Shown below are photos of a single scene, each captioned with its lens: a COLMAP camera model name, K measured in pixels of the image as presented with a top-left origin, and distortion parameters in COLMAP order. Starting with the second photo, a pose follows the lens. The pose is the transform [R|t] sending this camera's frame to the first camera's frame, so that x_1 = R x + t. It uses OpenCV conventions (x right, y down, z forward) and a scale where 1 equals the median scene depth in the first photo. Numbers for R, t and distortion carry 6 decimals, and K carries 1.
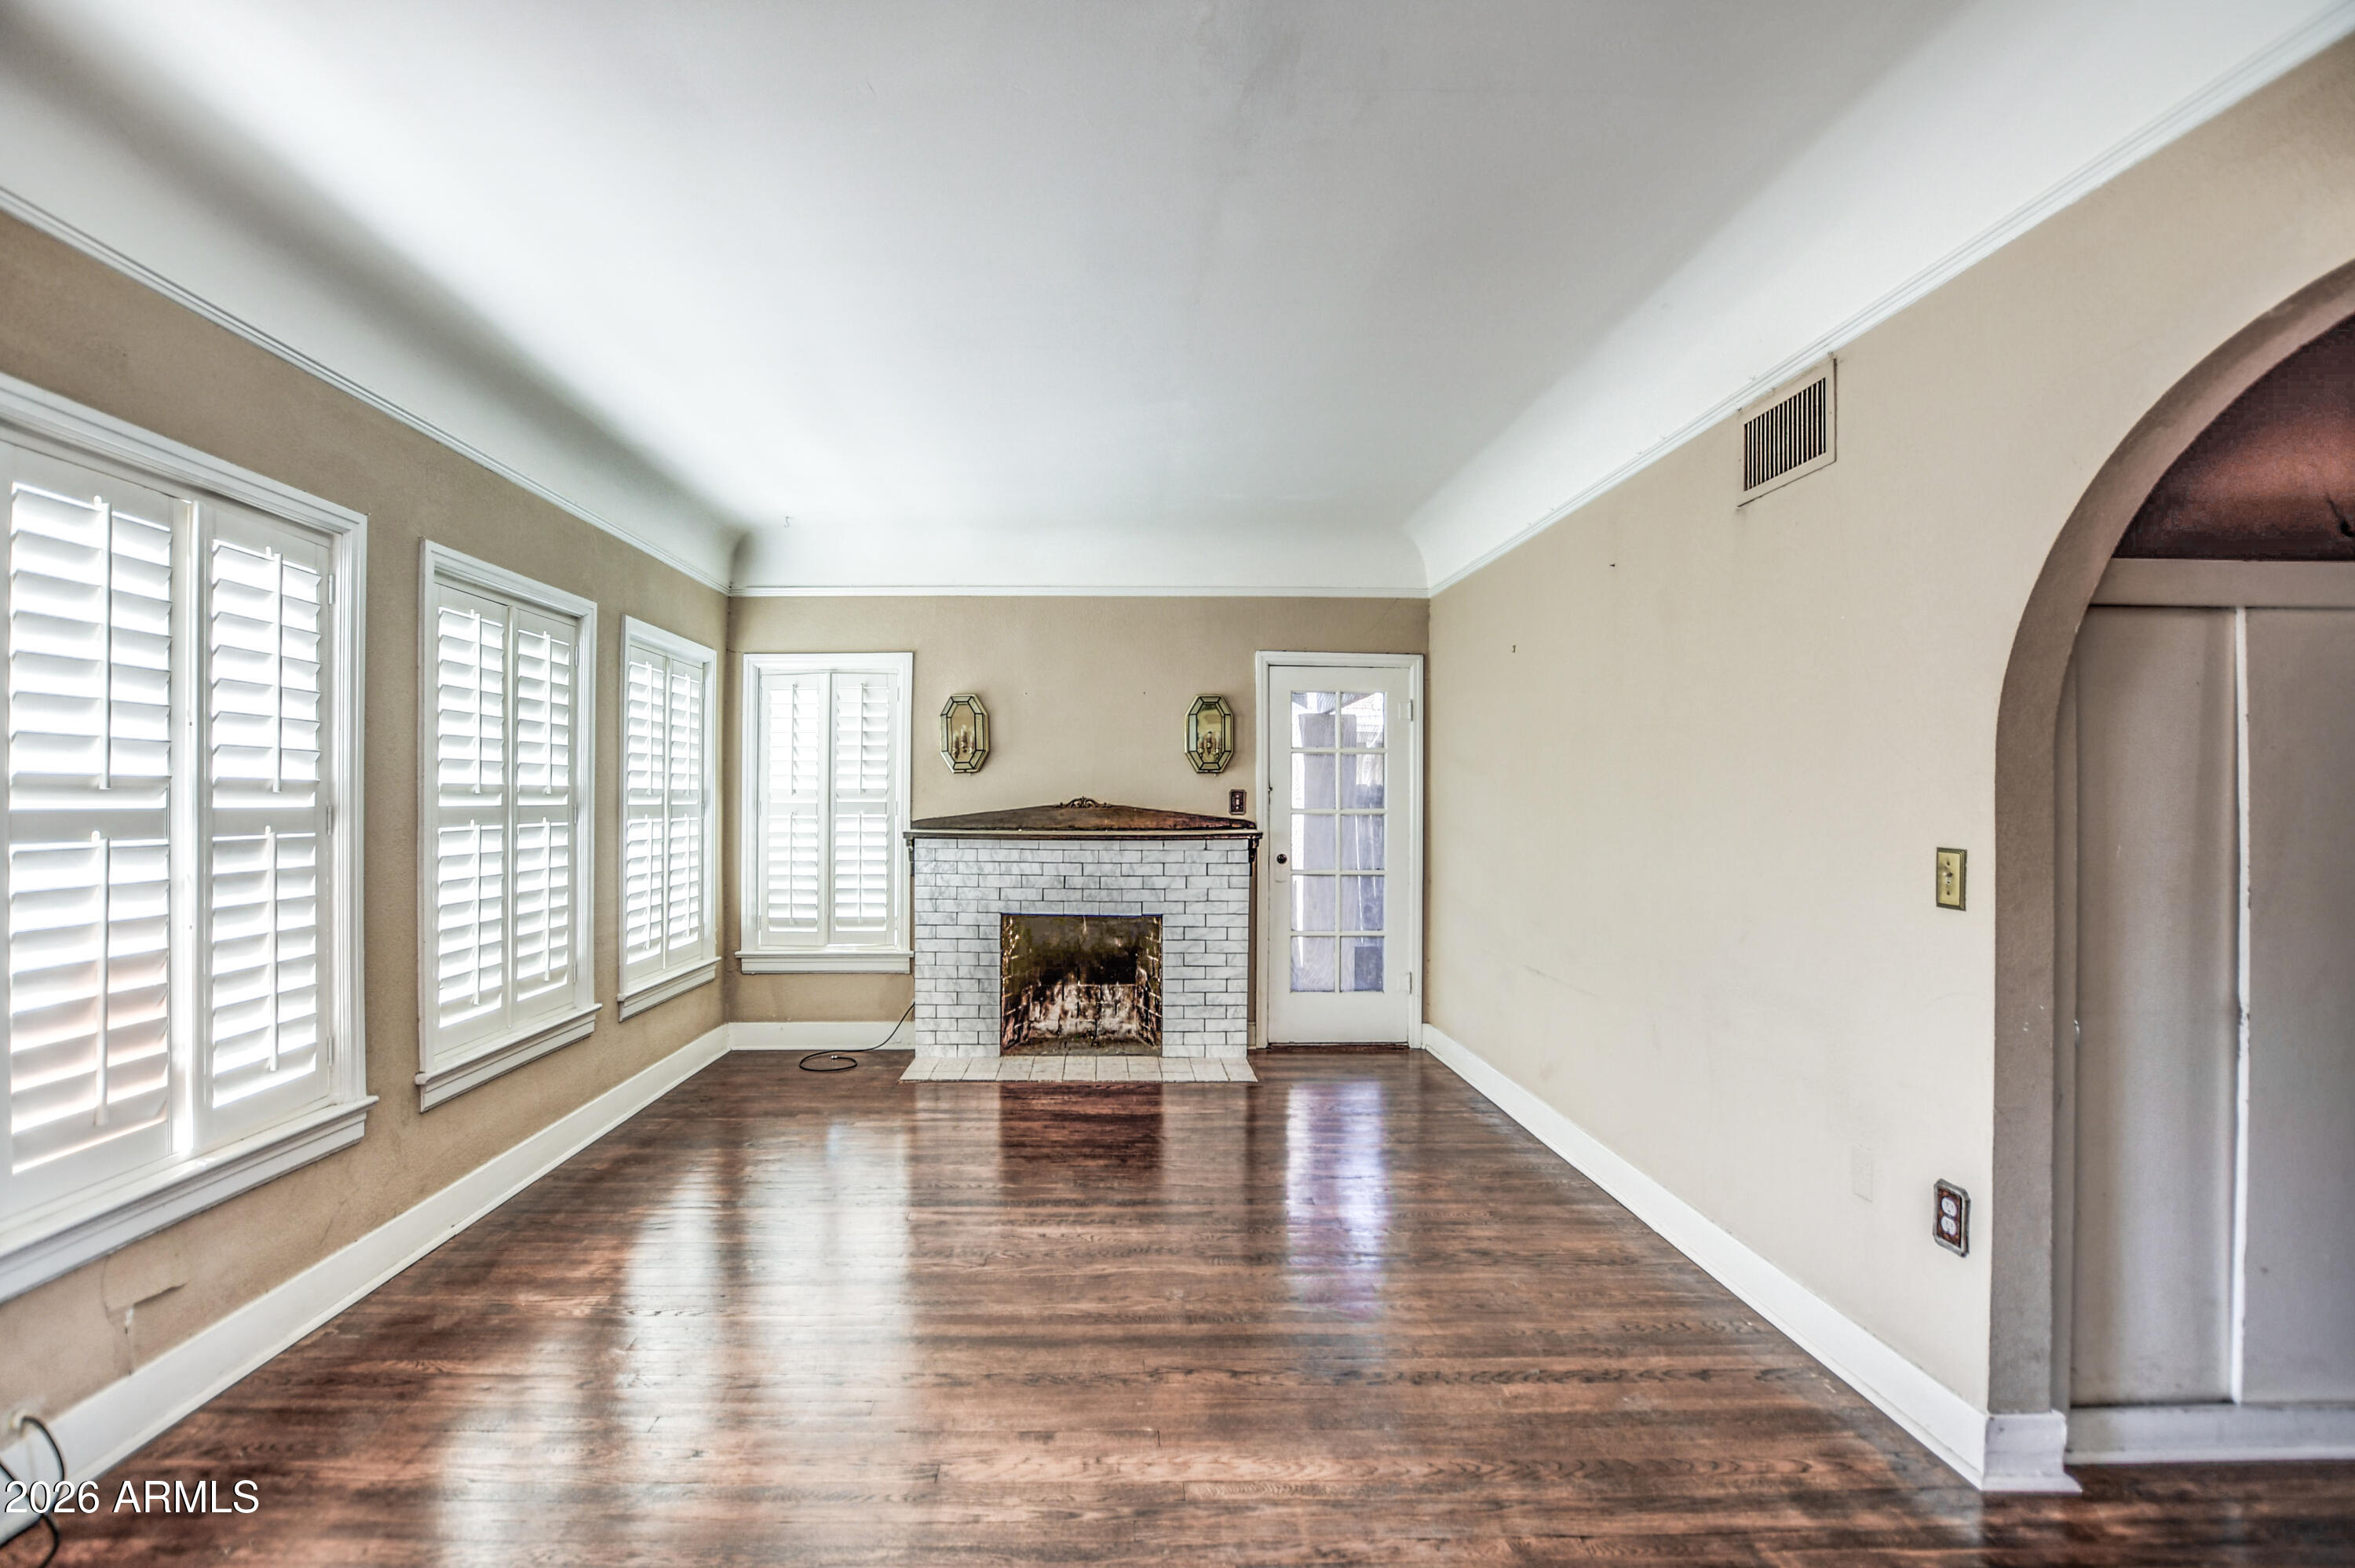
lens RADIAL K [[1084.8, 0, 1114.7], [0, 1084.8, 790.8], [0, 0, 1]] dist [-0.022347, 0.001111]
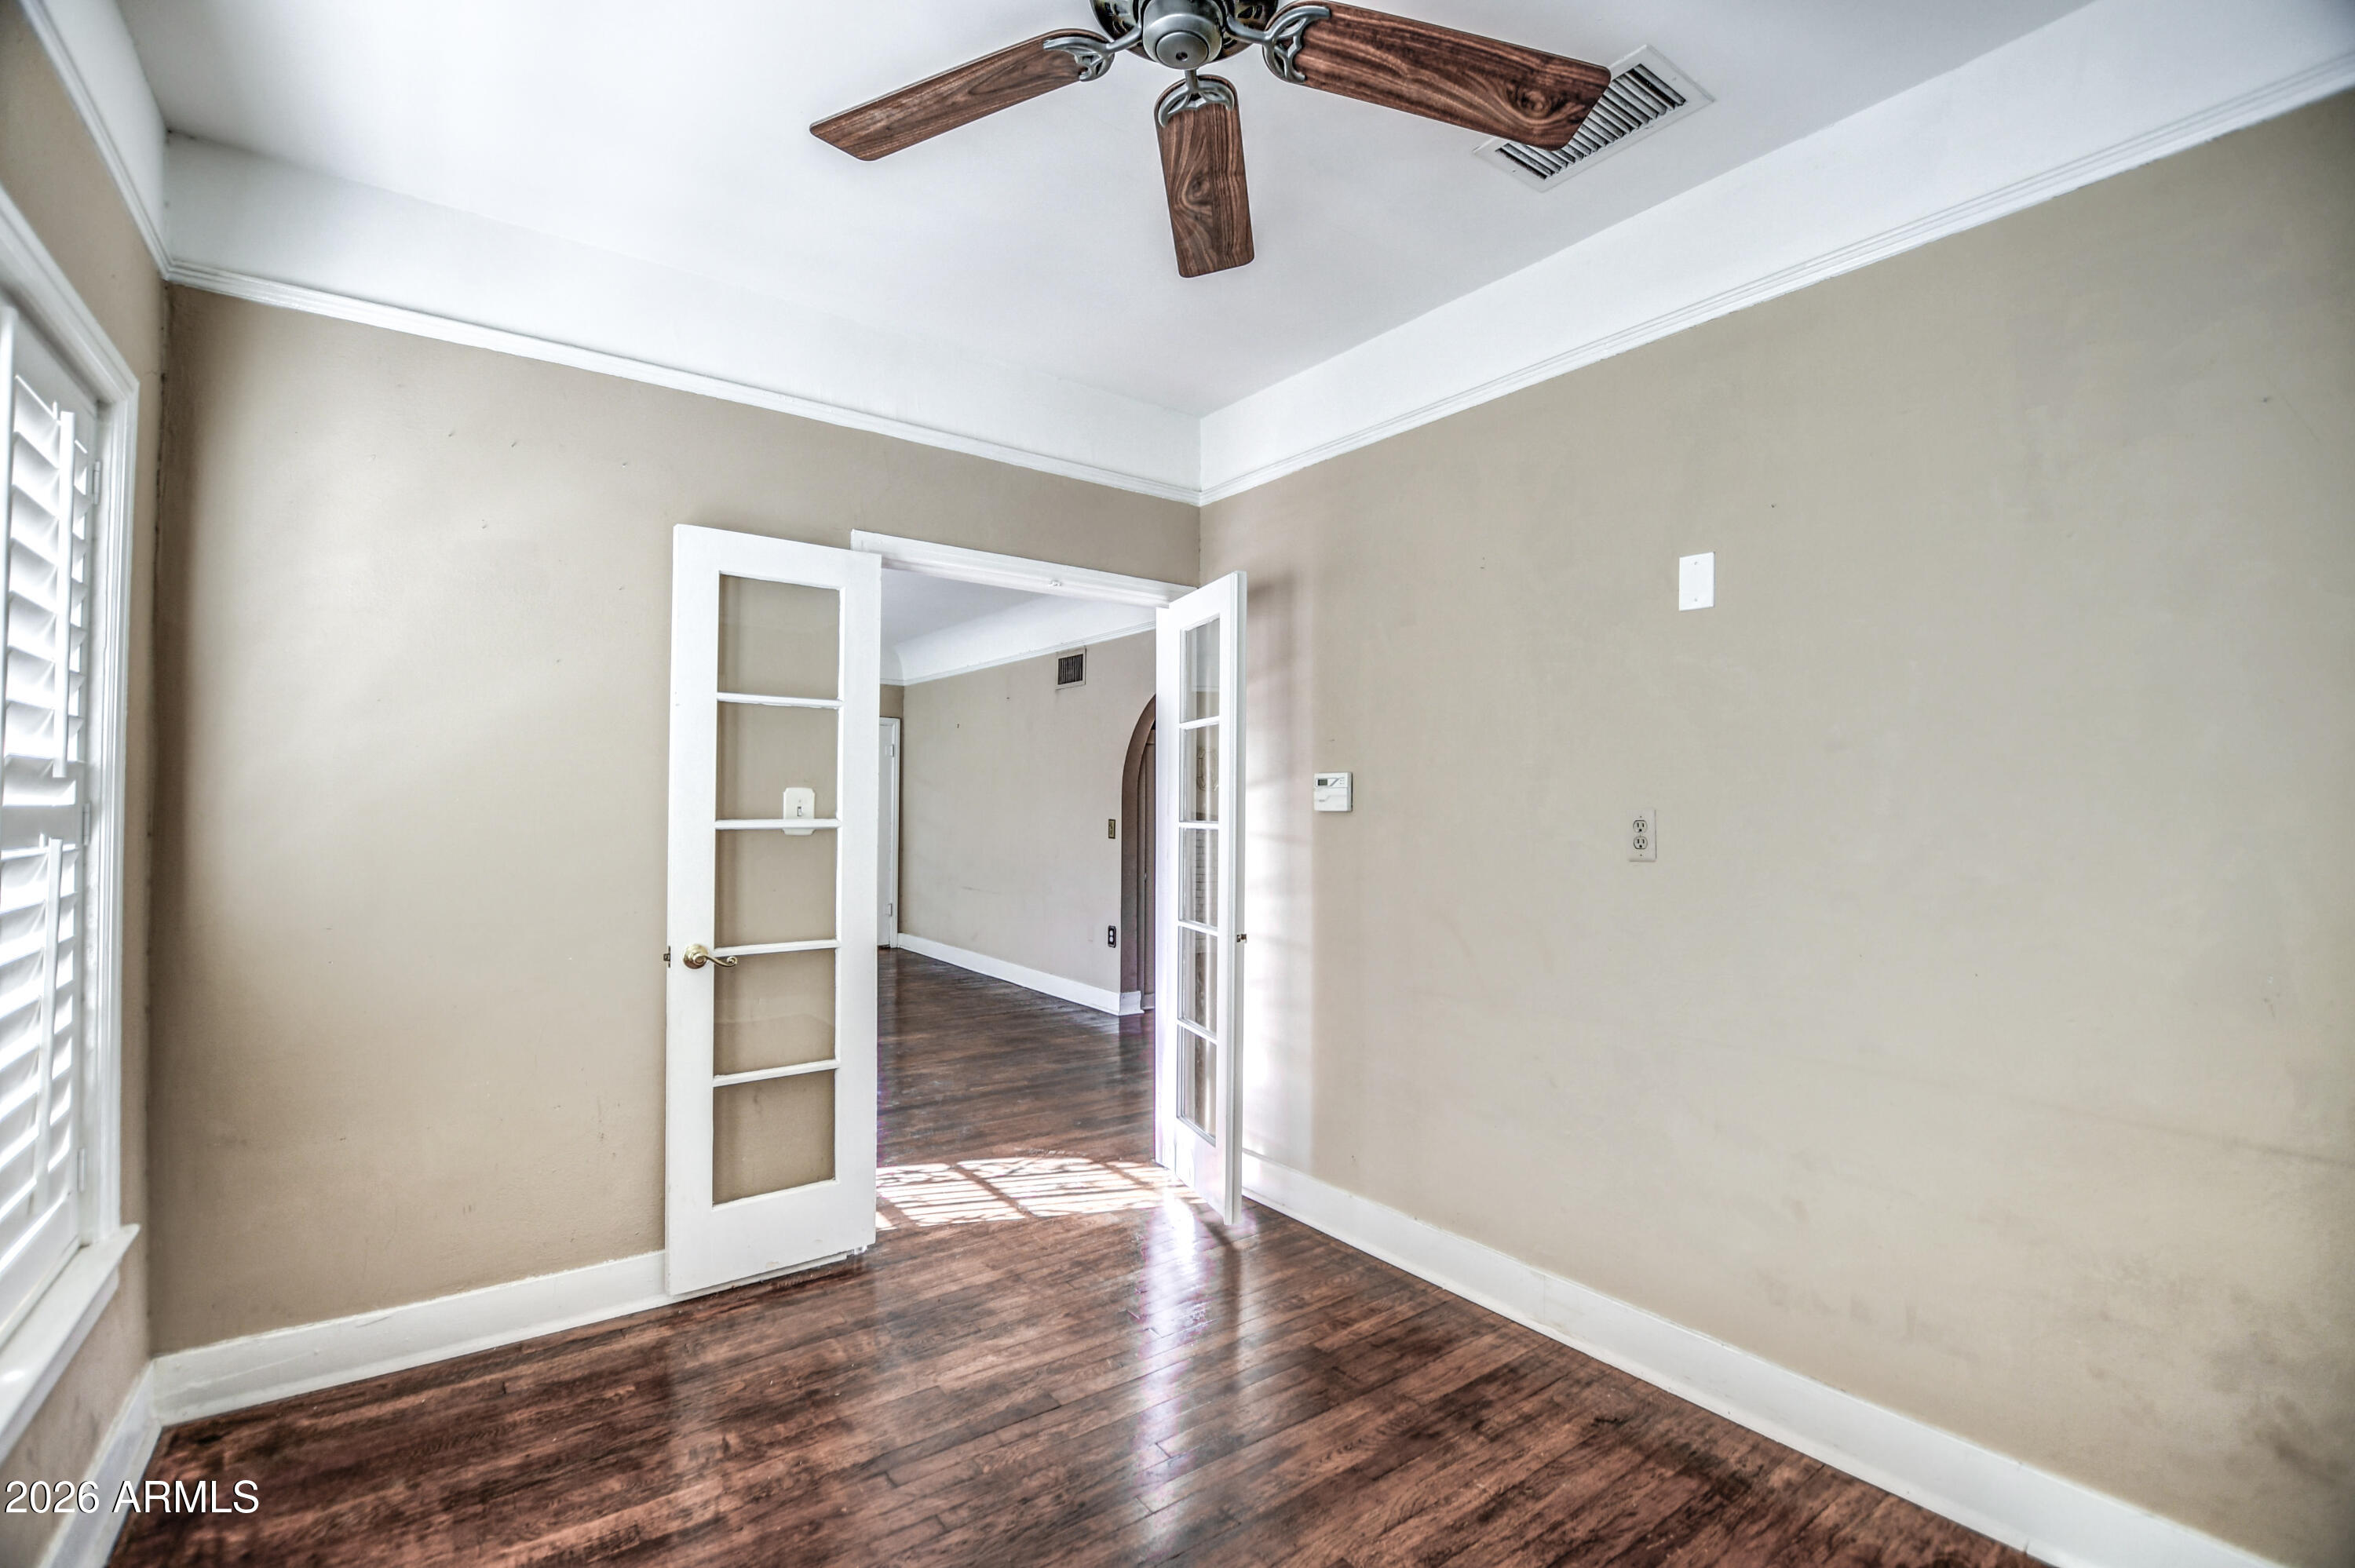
lens RADIAL K [[1051.1, 0, 1178.1], [0, 1051.1, 801.0], [0, 0, 1]] dist [-0.023727, 0.000976]
pose [[0.810915, 0.002141, 0.585160, -0.352455], [-0.005835, 0.999973, 0.004426, -0.006689], [-0.585135, -0.007004, 0.810906, -0.655949]]
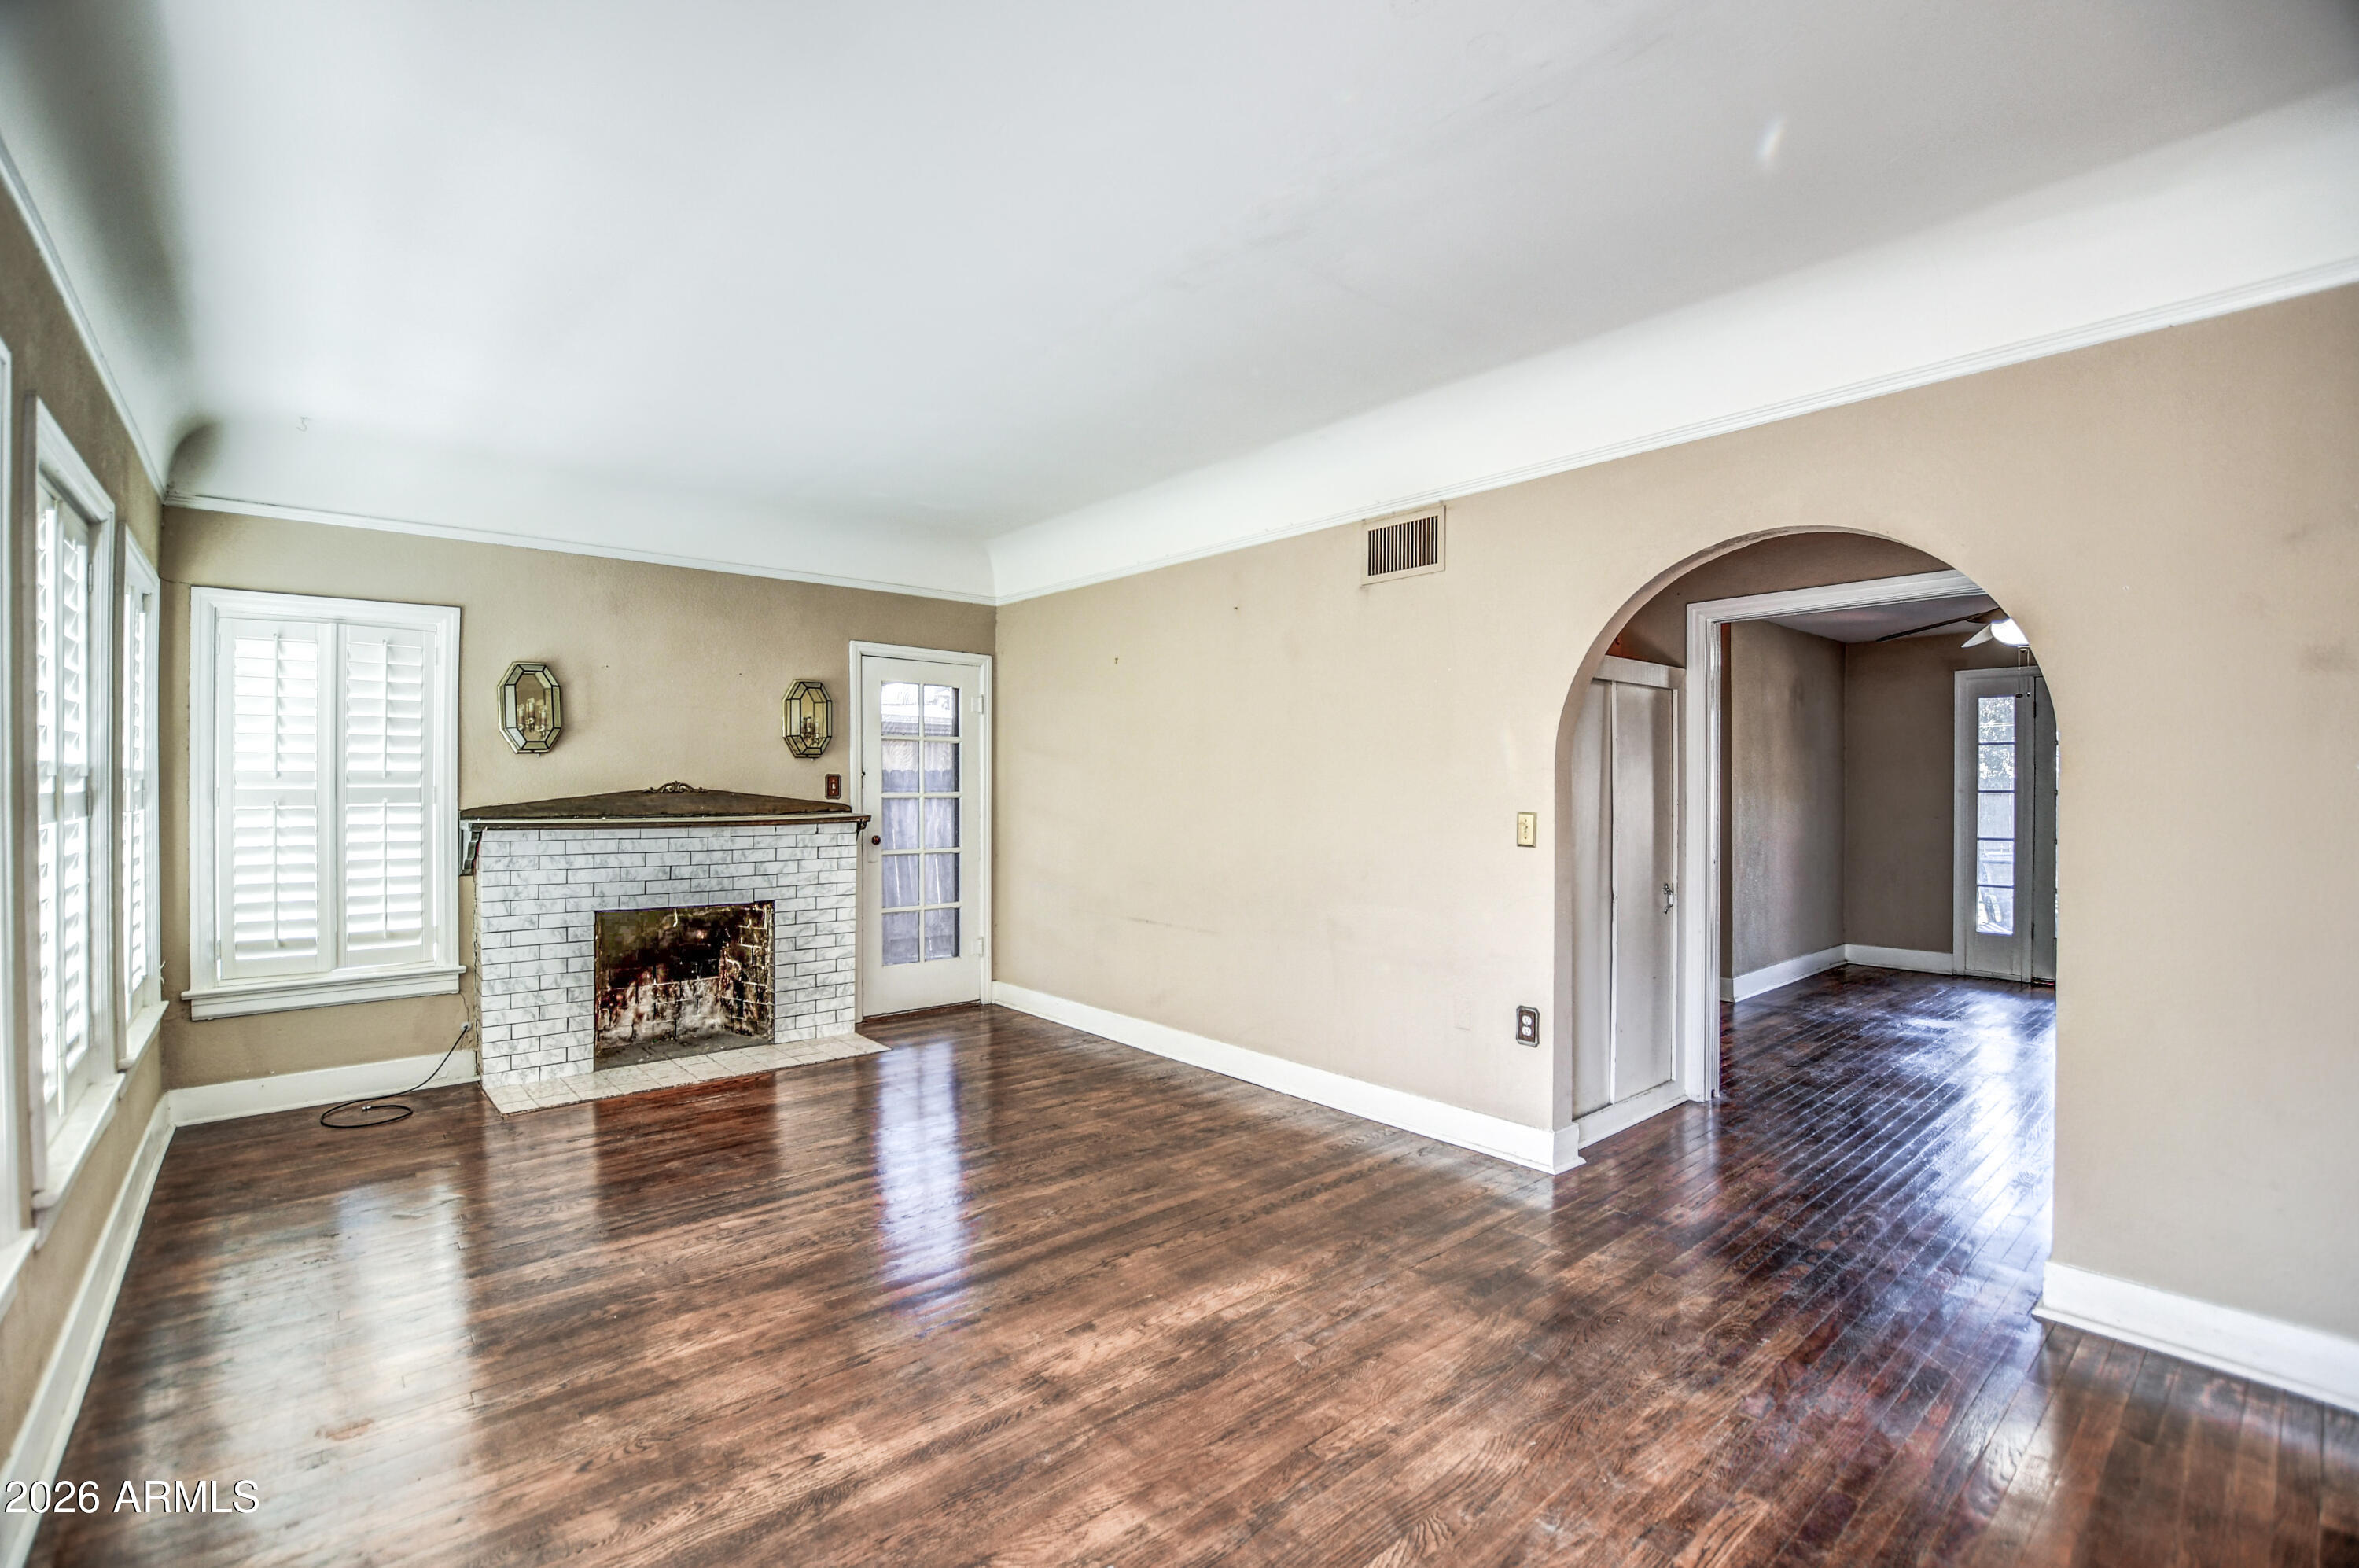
lens RADIAL K [[1065.0, 0, 1179.5], [0, 1065.0, 784.0], [0, 0, 1]] dist [-0.021818, 0.000870]
pose [[0.762411, -0.001619, 0.647091, -0.301334], [-0.003912, 0.999967, 0.007111, -0.000159], [-0.647081, -0.007953, 0.762380, 0.024585]]
